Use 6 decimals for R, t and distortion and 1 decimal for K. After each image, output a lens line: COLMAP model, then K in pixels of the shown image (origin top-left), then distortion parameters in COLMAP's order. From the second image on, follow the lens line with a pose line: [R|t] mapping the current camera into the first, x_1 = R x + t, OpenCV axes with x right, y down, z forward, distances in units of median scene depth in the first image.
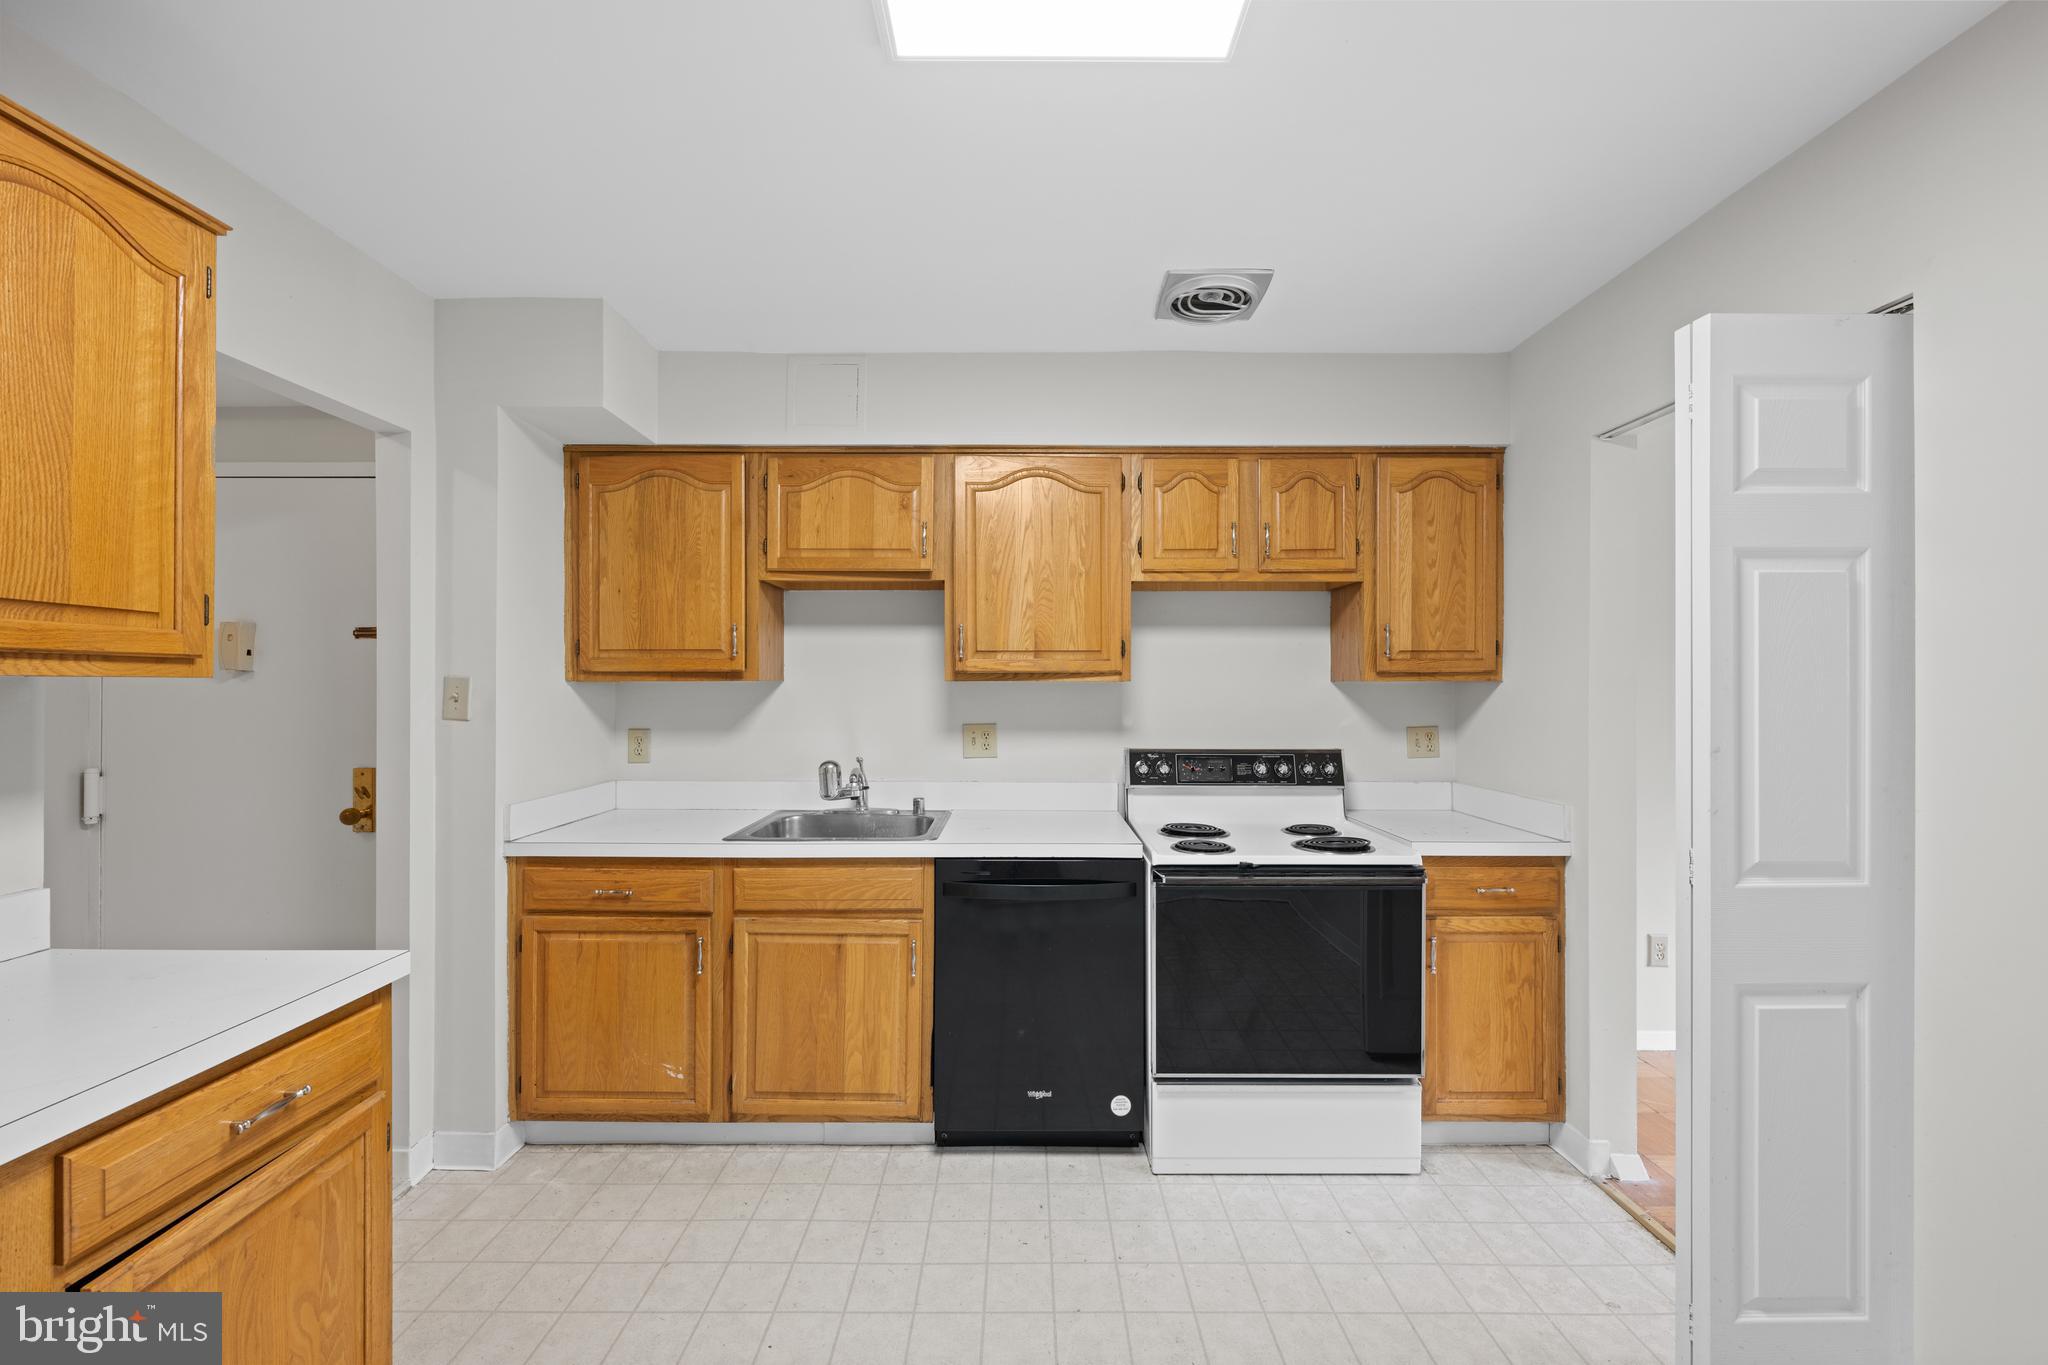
lens RADIAL K [[801.6, 0, 1018.0], [0, 801.6, 686.7], [0, 0, 1]] dist [-0.002968, 0.000923]
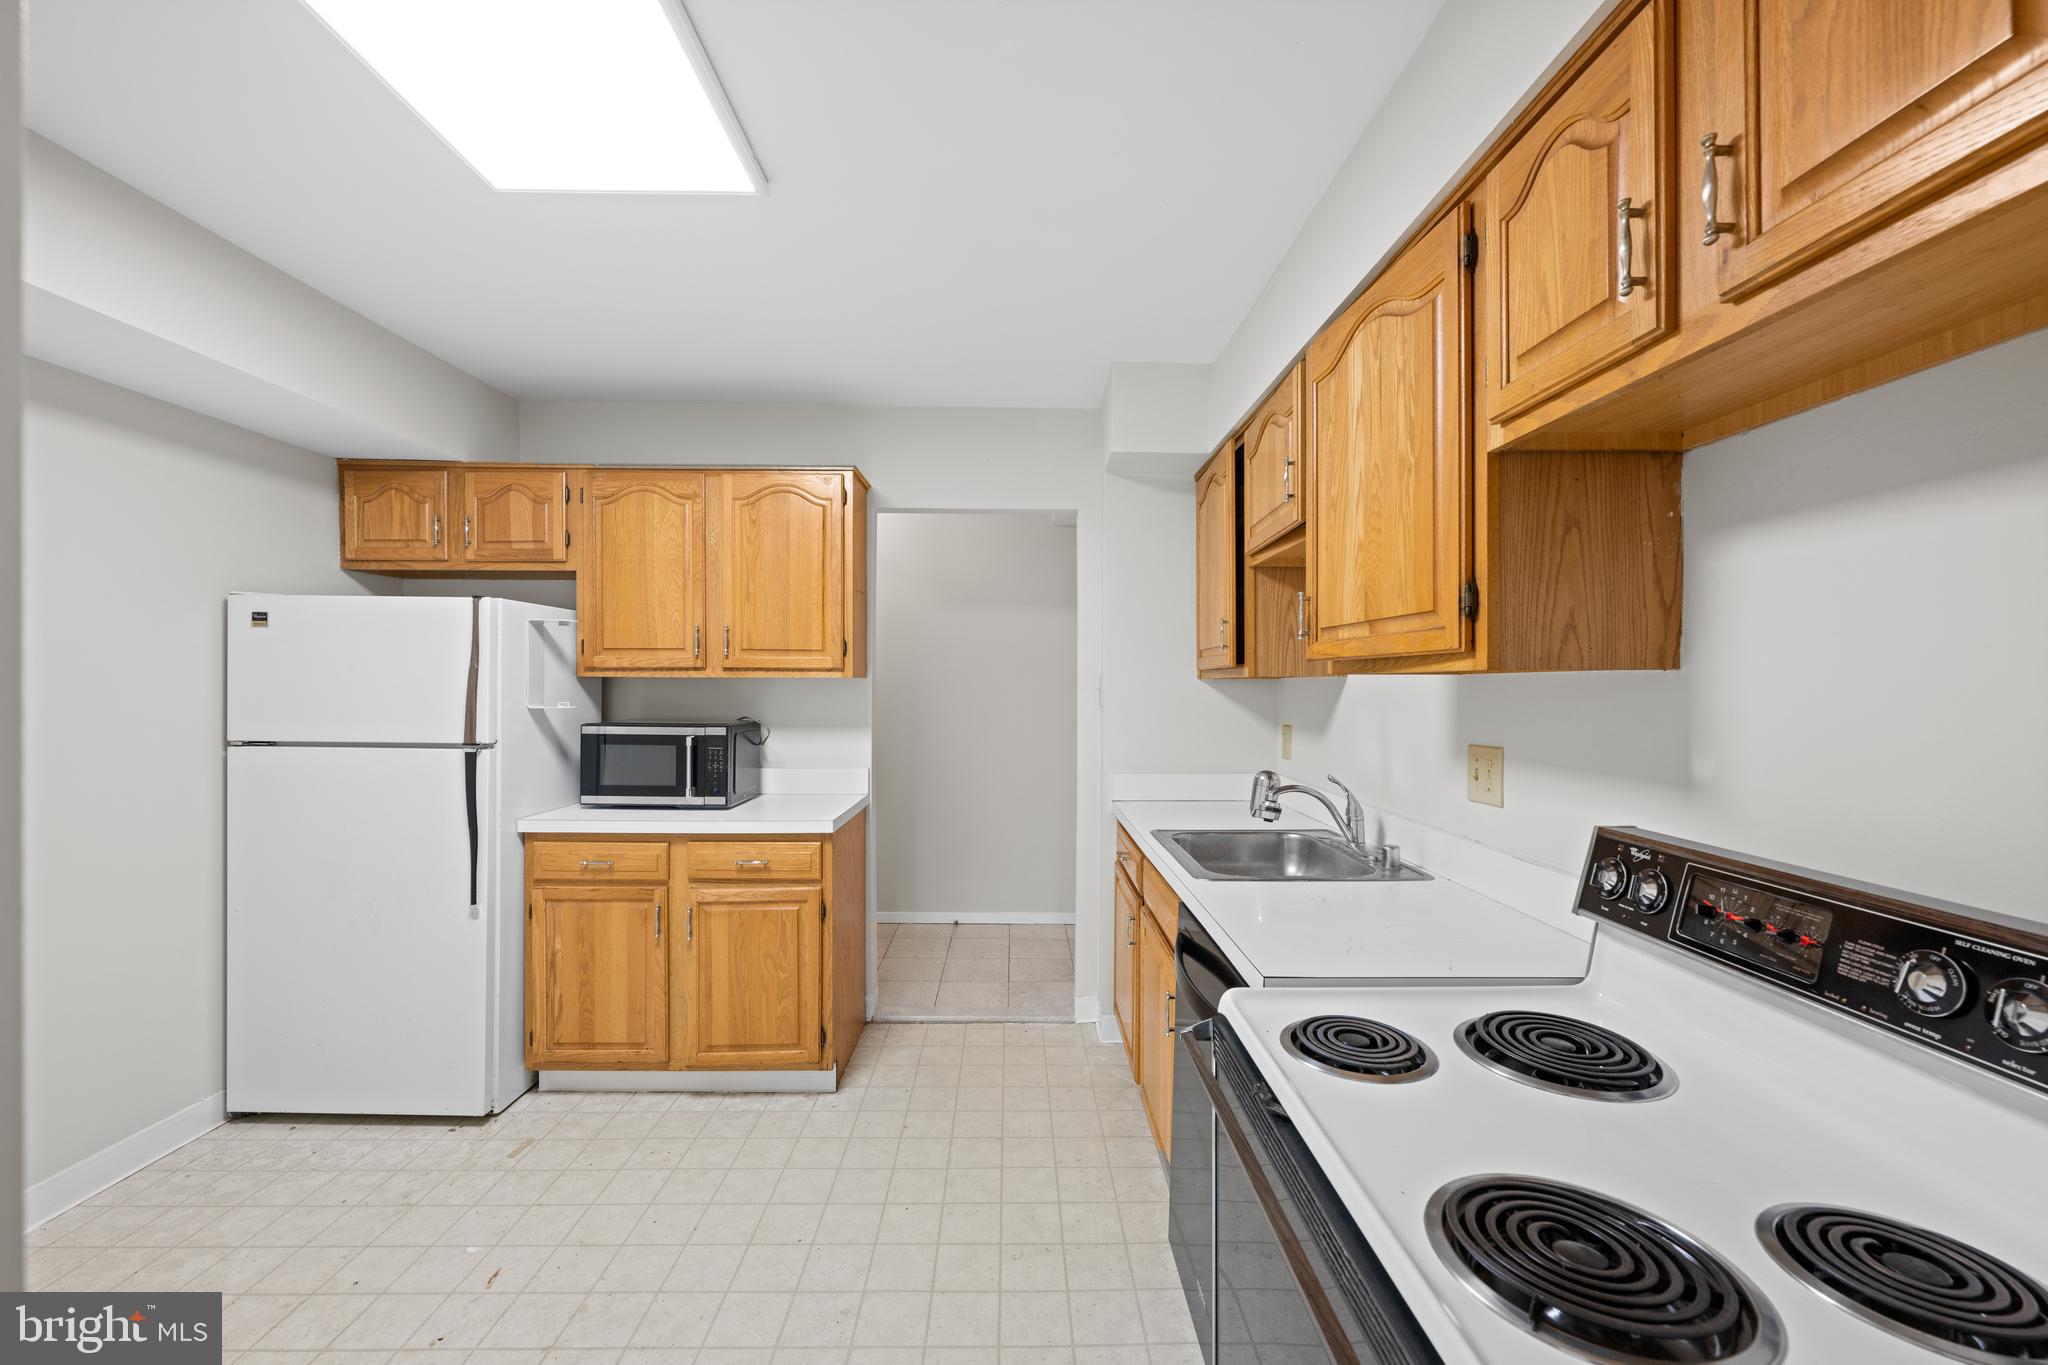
lens RADIAL K [[801.6, 0, 1030.5], [0, 801.6, 686.2], [0, 0, 1]] dist [-0.002968, 0.000923]
pose [[0.030561, 0.002212, -0.999530, 0.664922], [-0.002886, 0.999994, 0.002125, 0.002755], [0.999529, 0.002820, 0.030567, 0.810625]]
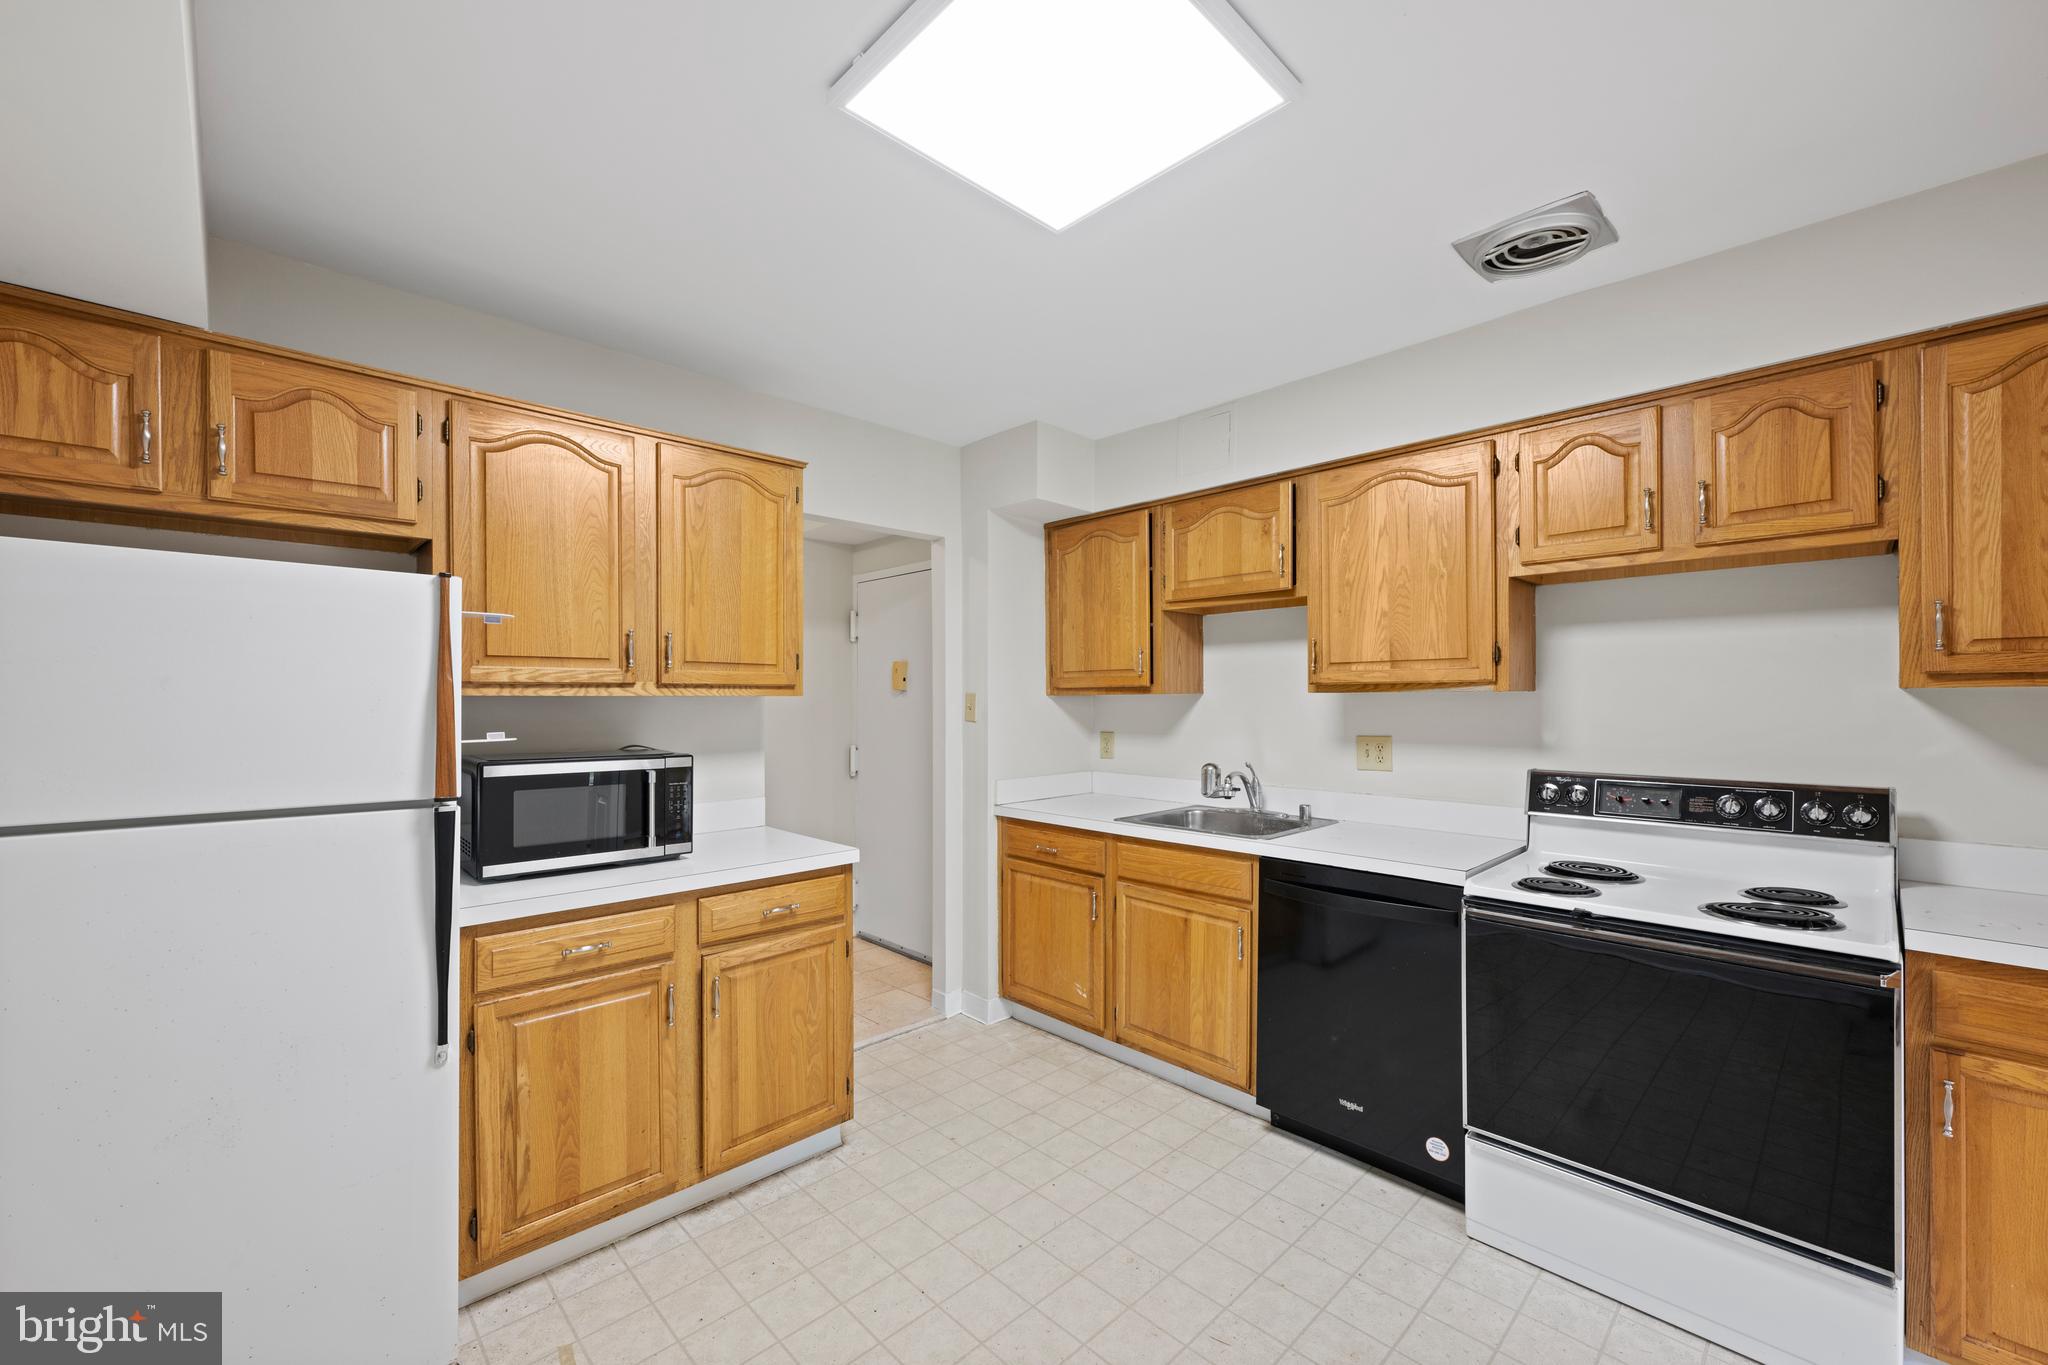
lens RADIAL K [[801.6, 0, 1024.4], [0, 801.6, 698.1], [0, 0, 1]] dist [-0.002968, 0.000923]
pose [[0.700581, -0.003960, -0.713562, 0.441763], [0.004580, 0.999989, -0.001053, -0.000863], [0.713559, -0.002530, 0.700591, 0.009323]]
